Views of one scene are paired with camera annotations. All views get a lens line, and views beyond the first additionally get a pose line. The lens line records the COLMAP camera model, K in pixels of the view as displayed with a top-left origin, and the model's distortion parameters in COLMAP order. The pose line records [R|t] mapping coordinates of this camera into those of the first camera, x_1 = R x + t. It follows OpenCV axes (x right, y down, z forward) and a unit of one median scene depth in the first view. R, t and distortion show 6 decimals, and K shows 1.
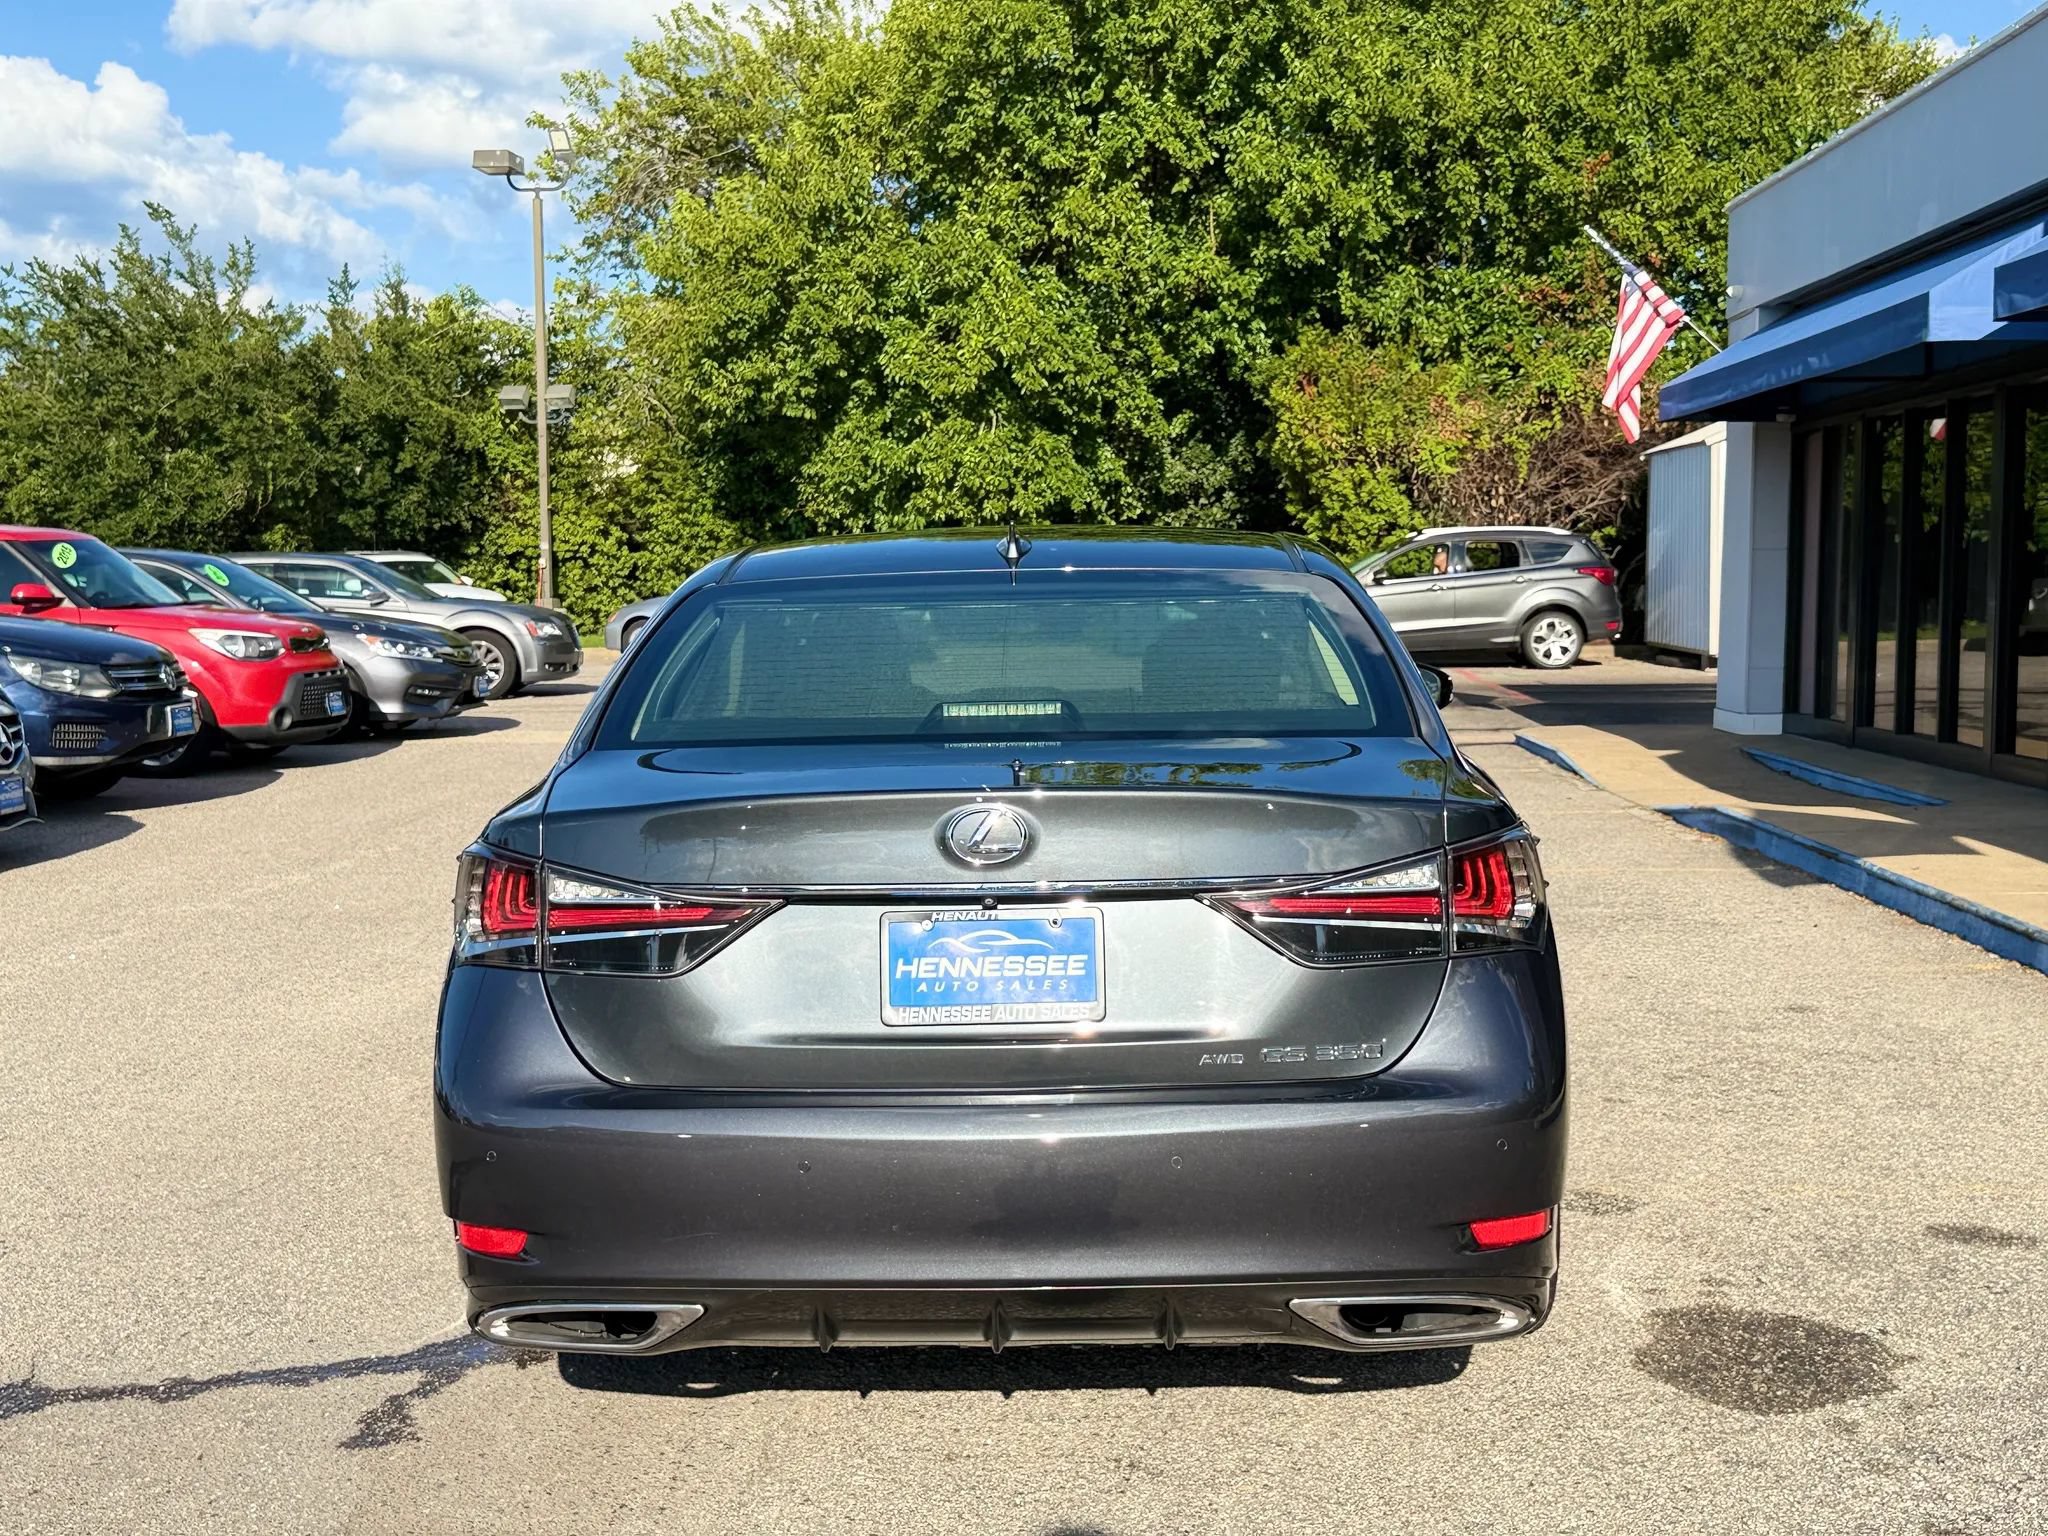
lens RADIAL K [[2449.2, 0, 1013.8], [0, 2449.2, 789.3], [0, 0, 1]] dist [0.064251, -0.024442]
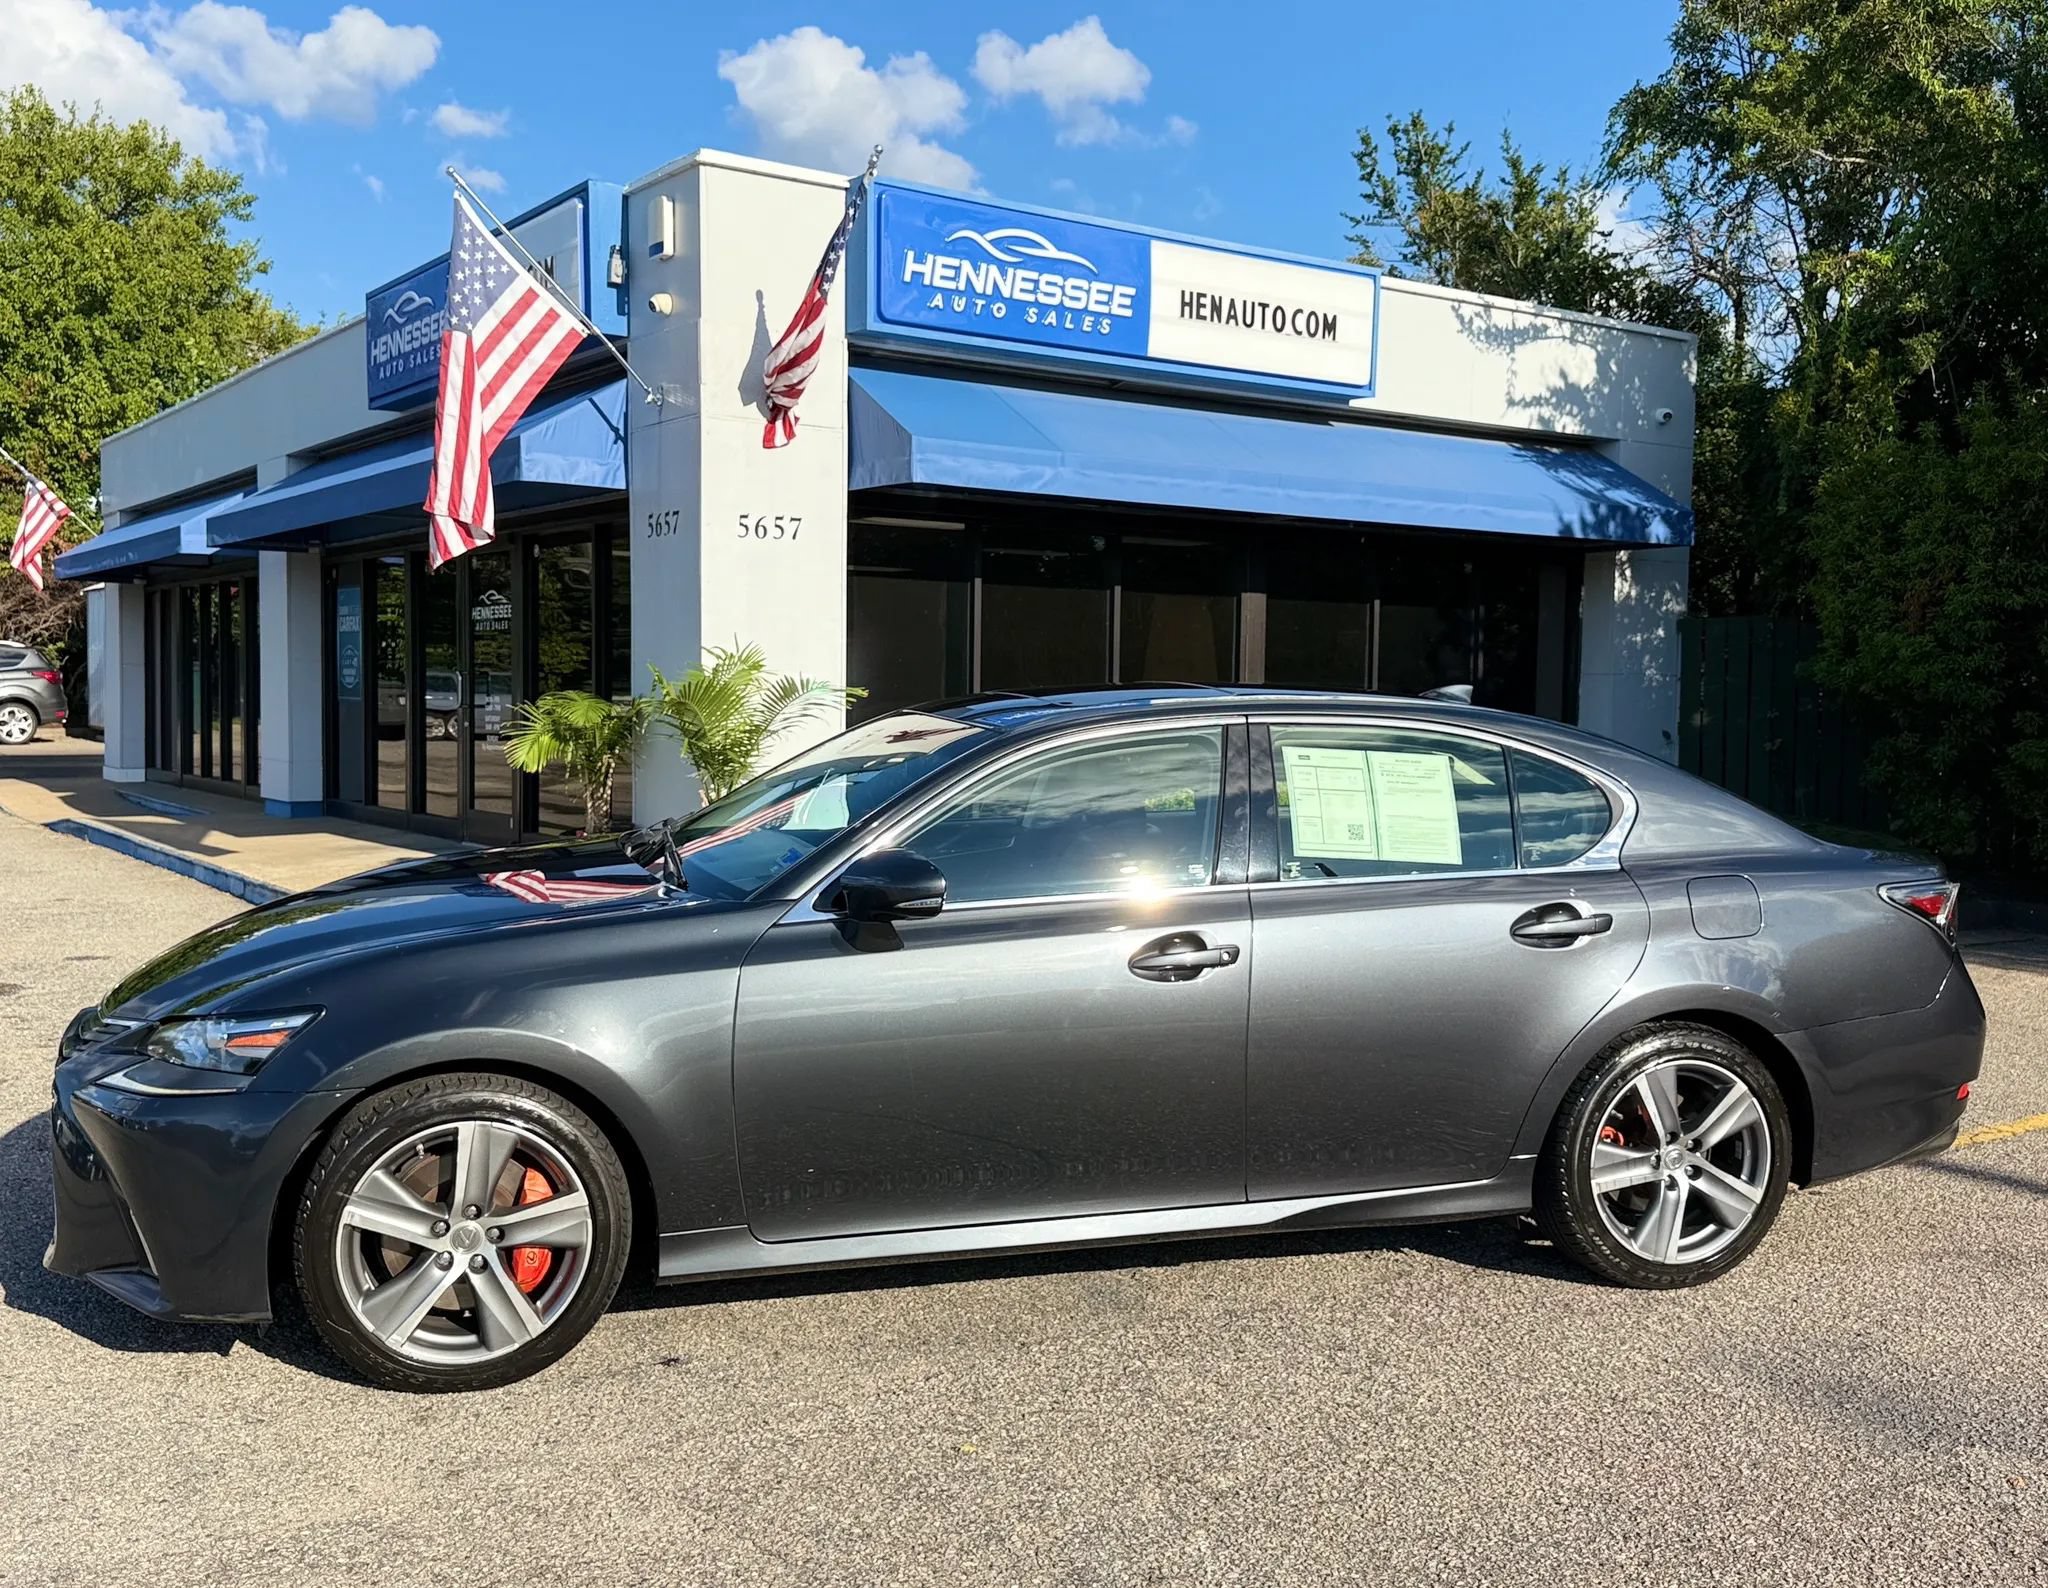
lens RADIAL K [[1862.7, 0, 986.7], [0, 1862.7, 802.1], [0, 0, 1]] dist [0.105021, -0.204343]
pose [[0.784186, -0.017570, 0.620277, -0.008097], [0.031824, 0.999422, -0.011925, 0.011653], [-0.619709, 0.029091, 0.784292, -0.146287]]
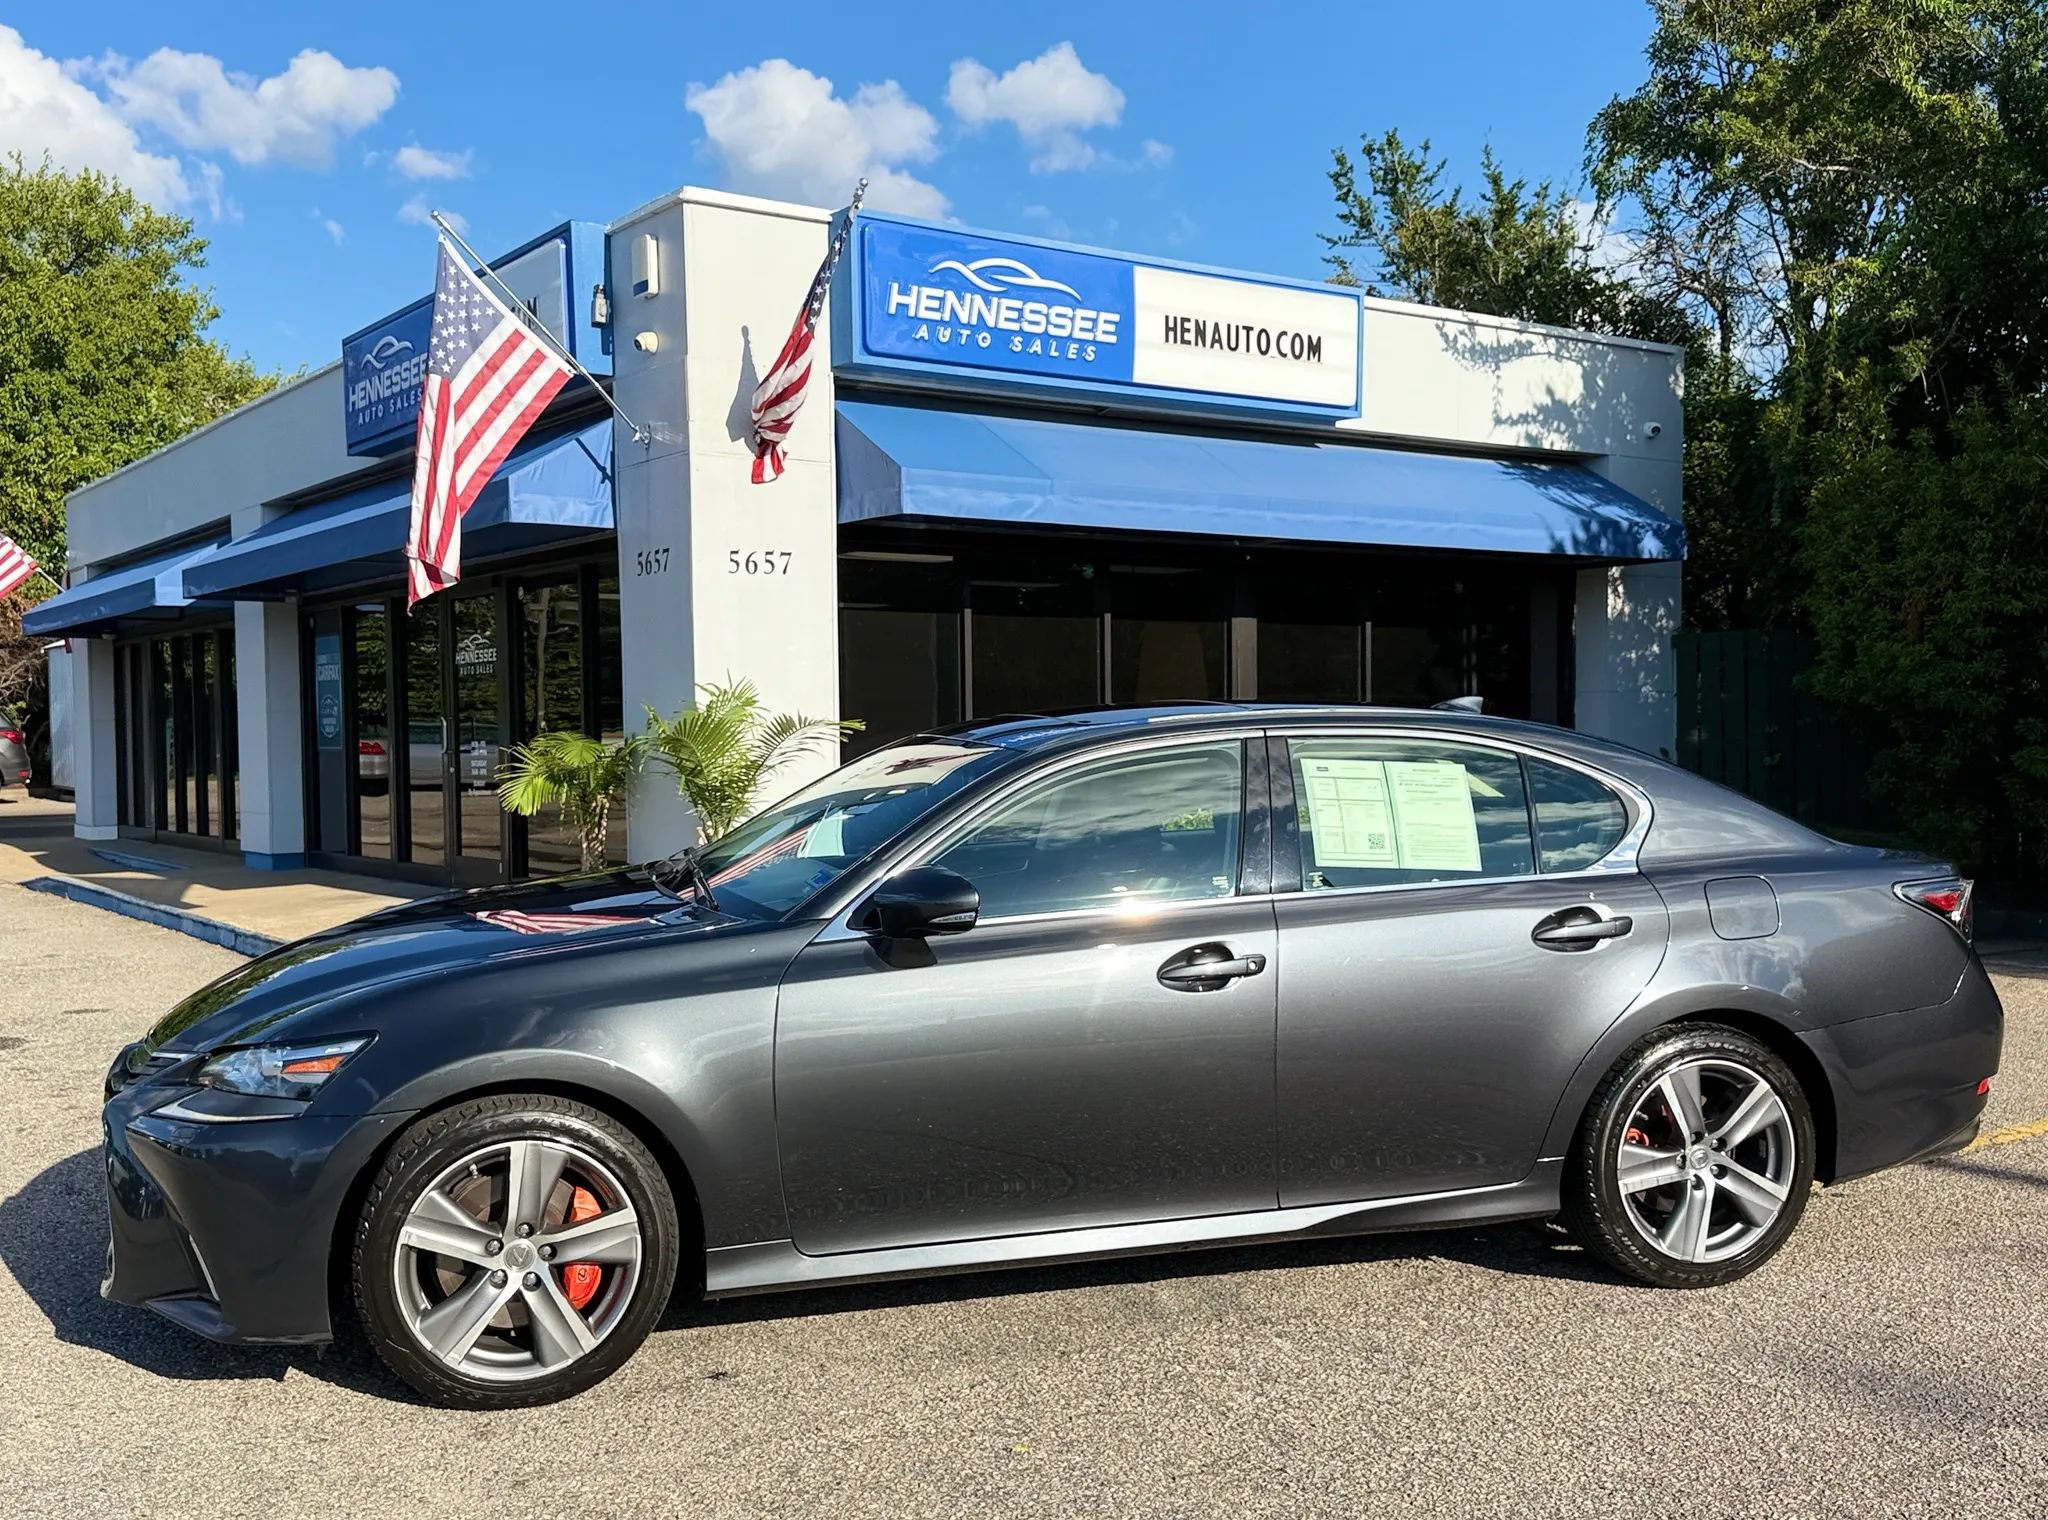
lens RADIAL K [[1910.2, 0, 955.3], [0, 1910.2, 817.1], [0, 0, 1]] dist [0.102844, -0.202611]
pose [[0.785532, -0.027602, 0.618206, -0.014146], [0.055734, 0.998100, -0.026255, 0.013199], [-0.616306, 0.055080, 0.785578, -0.148127]]
